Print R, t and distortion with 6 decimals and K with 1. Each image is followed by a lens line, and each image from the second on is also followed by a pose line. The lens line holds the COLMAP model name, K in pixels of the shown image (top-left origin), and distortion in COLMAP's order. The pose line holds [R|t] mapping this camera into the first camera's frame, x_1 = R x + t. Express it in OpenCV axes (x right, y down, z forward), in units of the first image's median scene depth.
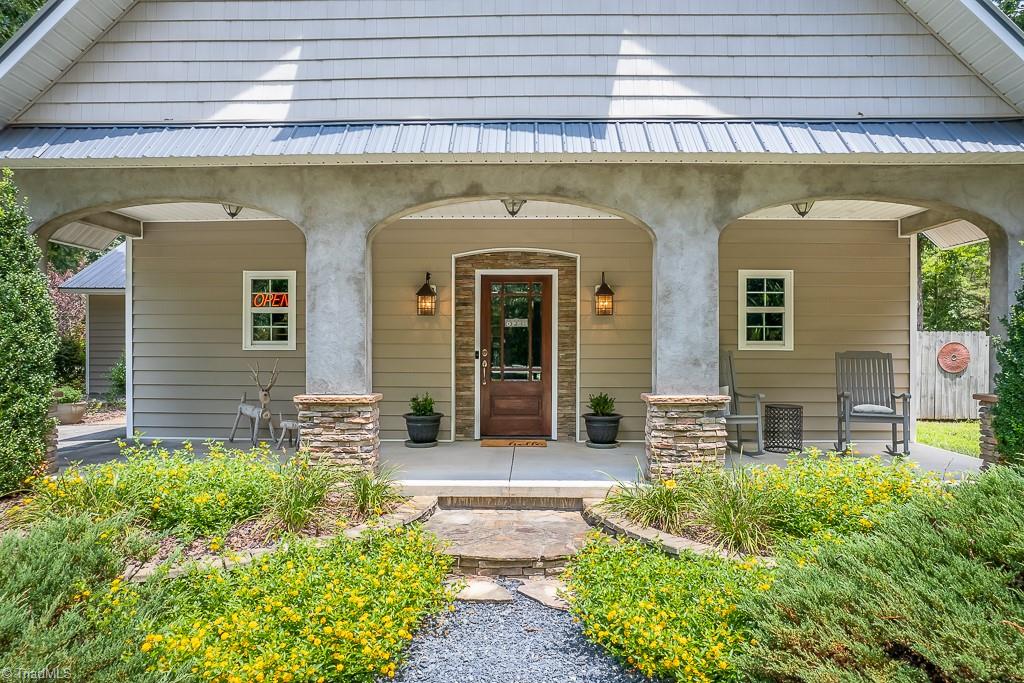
lens RADIAL K [[716.3, 0, 512.0], [0, 716.3, 341.5], [0, 0, 1]] dist [-0.000954, 0.000661]
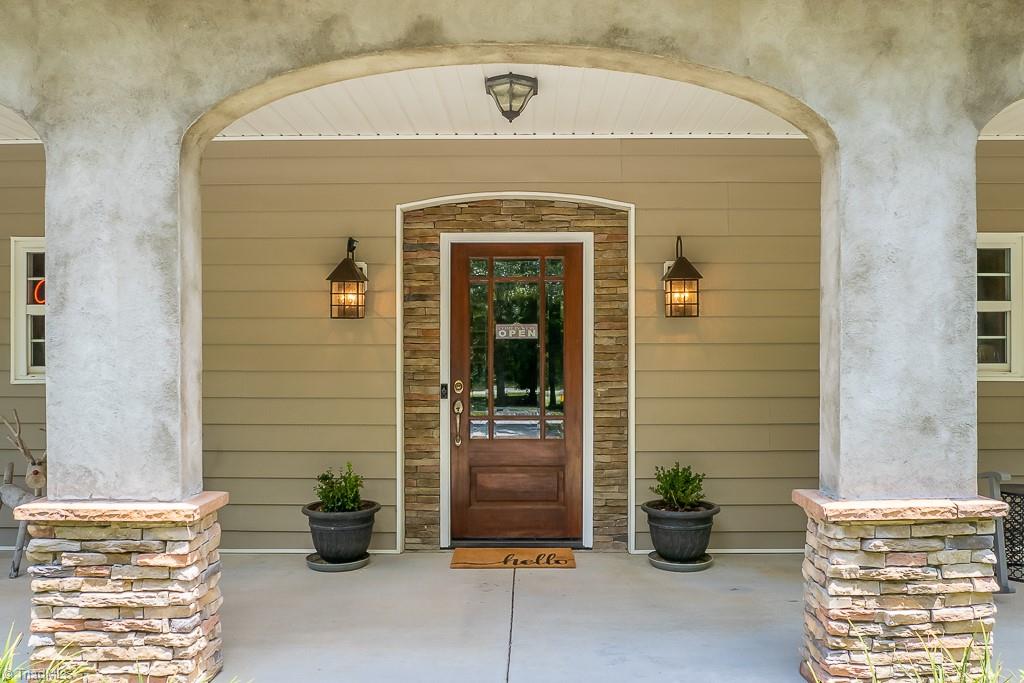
lens RADIAL K [[716.3, 0, 512.0], [0, 716.3, 341.5], [0, 0, 1]] dist [-0.000954, 0.000661]
pose [[0.999931, -0.003501, 0.011213, -0.004363], [0.003456, 0.999986, 0.004028, -0.025095], [-0.011227, -0.003989, 0.999929, 0.554368]]
